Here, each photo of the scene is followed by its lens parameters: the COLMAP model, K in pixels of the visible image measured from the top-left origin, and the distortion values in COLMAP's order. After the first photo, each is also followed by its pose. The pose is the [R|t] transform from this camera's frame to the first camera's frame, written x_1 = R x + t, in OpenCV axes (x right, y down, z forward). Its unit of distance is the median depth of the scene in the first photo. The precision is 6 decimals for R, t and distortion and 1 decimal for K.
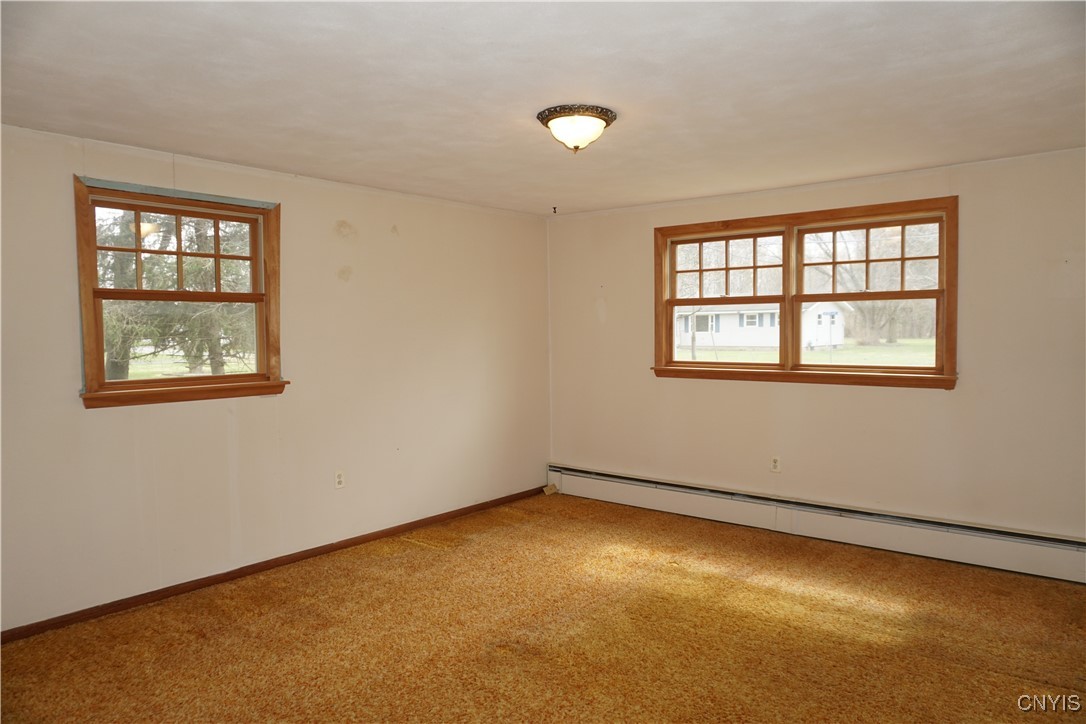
lens RADIAL K [[722.2, 0, 549.8], [0, 722.2, 372.3], [0, 0, 1]] dist [-0.048452, 0.026787]
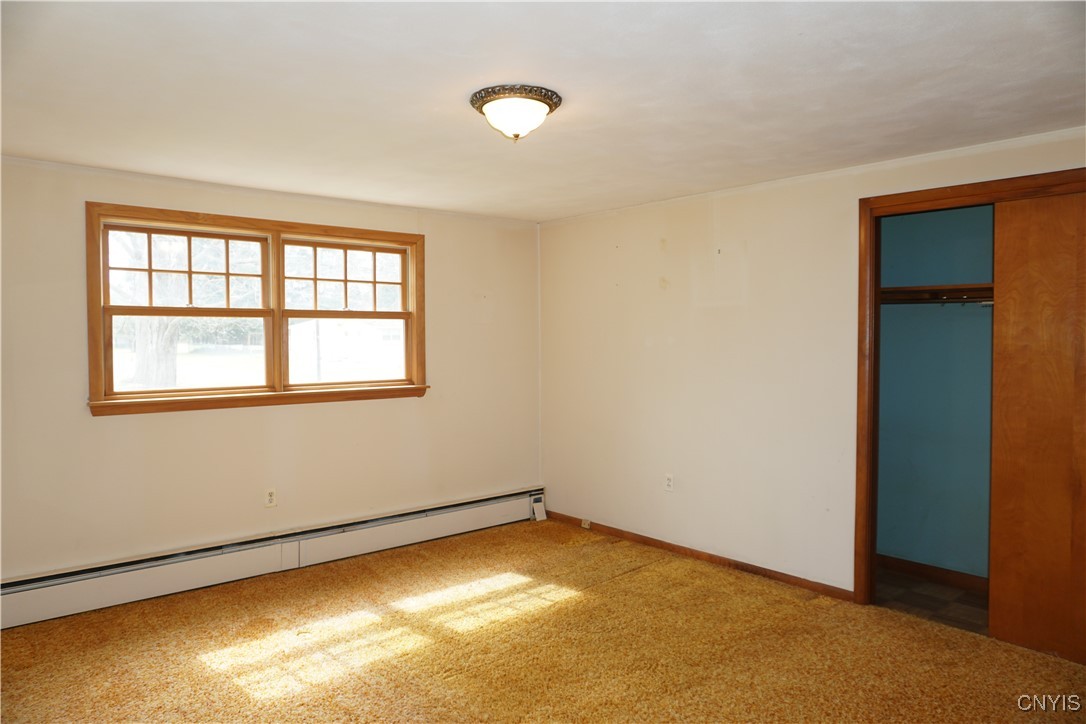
lens RADIAL K [[722.2, 0, 550.8], [0, 722.2, 364.2], [0, 0, 1]] dist [-0.048452, 0.026787]
pose [[0.163598, -0.027025, 0.986157, -0.512122], [0.061394, 0.997966, 0.017164, -0.032362], [-0.984615, 0.057736, 0.164924, 0.511098]]
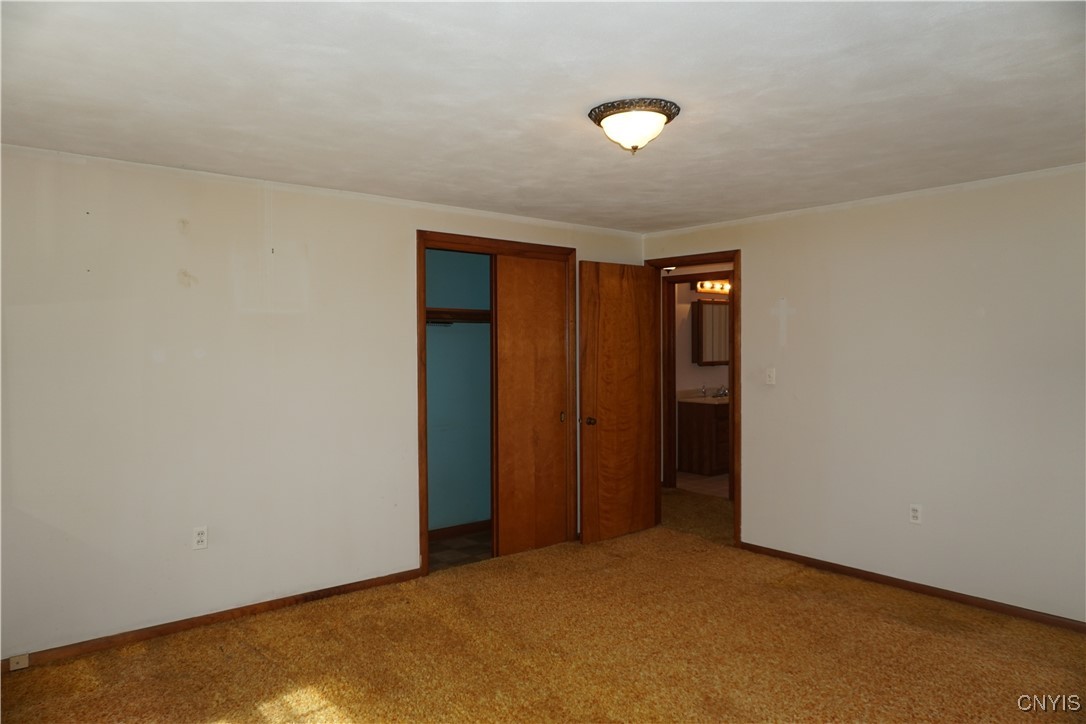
lens RADIAL K [[722.2, 0, 547.8], [0, 722.2, 360.4], [0, 0, 1]] dist [-0.048452, 0.026787]
pose [[-0.981634, 0.005819, 0.190686, -0.030310], [0.021725, 0.996443, 0.081427, -0.082681], [-0.189534, 0.084074, -0.978268, 1.163092]]
